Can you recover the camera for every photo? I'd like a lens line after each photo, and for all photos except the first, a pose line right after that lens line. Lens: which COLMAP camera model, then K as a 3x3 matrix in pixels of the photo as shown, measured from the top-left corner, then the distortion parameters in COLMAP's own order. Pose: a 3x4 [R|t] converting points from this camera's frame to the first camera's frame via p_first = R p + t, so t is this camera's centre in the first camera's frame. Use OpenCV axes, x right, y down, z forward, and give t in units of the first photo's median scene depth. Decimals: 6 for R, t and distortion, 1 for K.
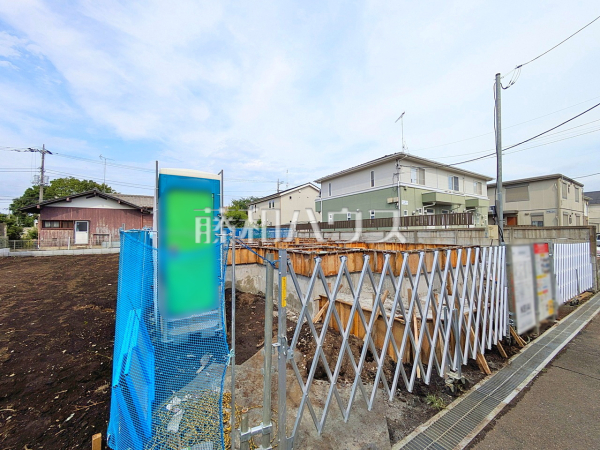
lens RADIAL K [[237.3, 0, 299.8], [0, 237.3, 218.9], [0, 0, 1]] dist [-0.003706, 0.002344]
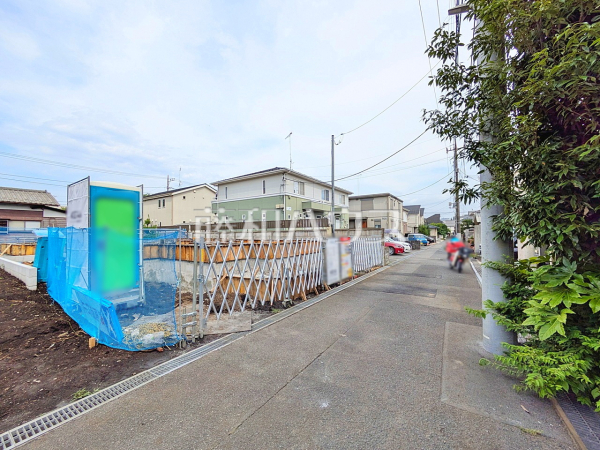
lens RADIAL K [[237.3, 0, 299.3], [0, 237.3, 225.6], [0, 0, 1]] dist [-0.003706, 0.002344]
pose [[0.910650, 0.011596, 0.413016, -0.013773], [-0.021085, 0.999608, 0.018424, -0.003013], [-0.412640, -0.025486, 0.910537, -0.118363]]
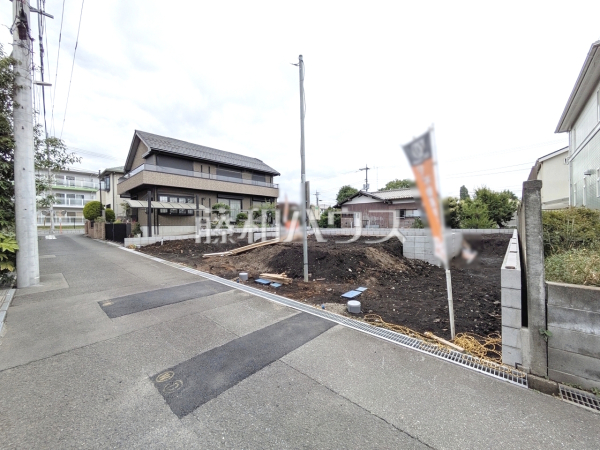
lens RADIAL K [[237.3, 0, 300.1], [0, 237.3, 225.4], [0, 0, 1]] dist [-0.003706, 0.002344]
pose [[0.264807, 0.013539, -0.964206, 0.545101], [0.067751, 0.997169, 0.032609, 0.020972], [0.961918, -0.073961, 0.263140, 0.214681]]
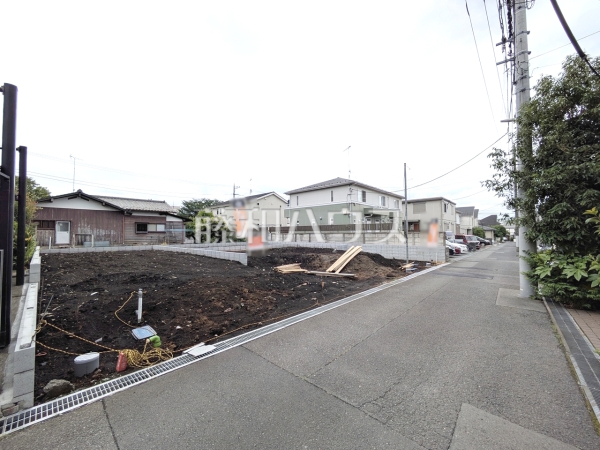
lens RADIAL K [[237.3, 0, 298.0], [0, 237.3, 224.8], [0, 0, 1]] dist [-0.003706, 0.002344]
pose [[0.965594, 0.016180, 0.259552, -0.215556], [-0.021170, 0.999641, 0.016441, -0.015049], [-0.259193, -0.021371, 0.965589, -0.260198]]
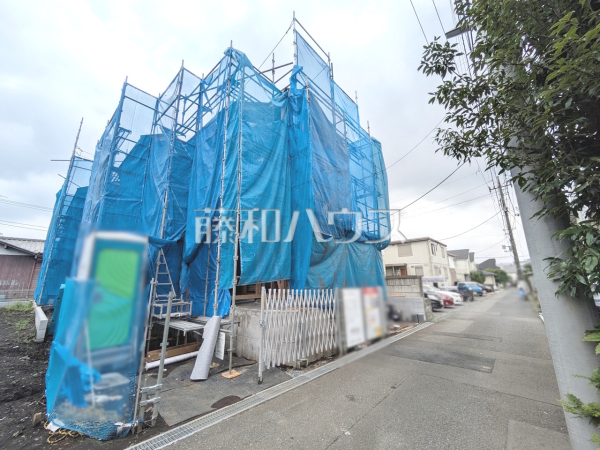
lens RADIAL K [[237.3, 0, 299.2], [0, 237.3, 226.5], [0, 0, 1]] dist [-0.003706, 0.002344]
pose [[0.963353, 0.055379, 0.262459, 0.028535], [-0.008809, 0.984460, -0.175388, -0.003681], [-0.268093, 0.166648, 0.948870, -0.102635]]
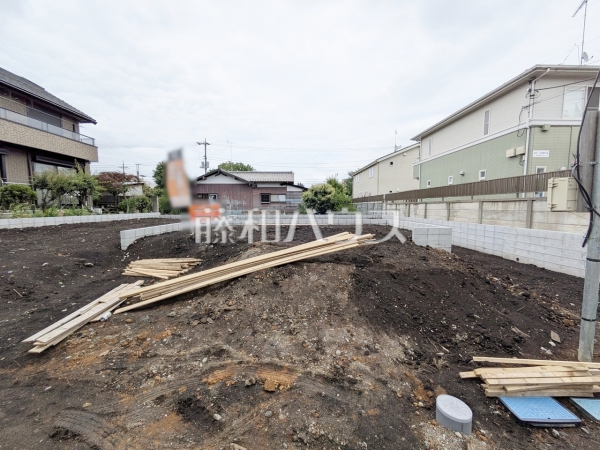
lens RADIAL K [[237.3, 0, 301.5], [0, 237.3, 226.8], [0, 0, 1]] dist [-0.003706, 0.002344]
pose [[0.857157, 0.054946, -0.512116, 0.188914], [0.021319, 0.989657, 0.141864, 0.012710], [0.514614, -0.132518, 0.847120, 0.122578]]
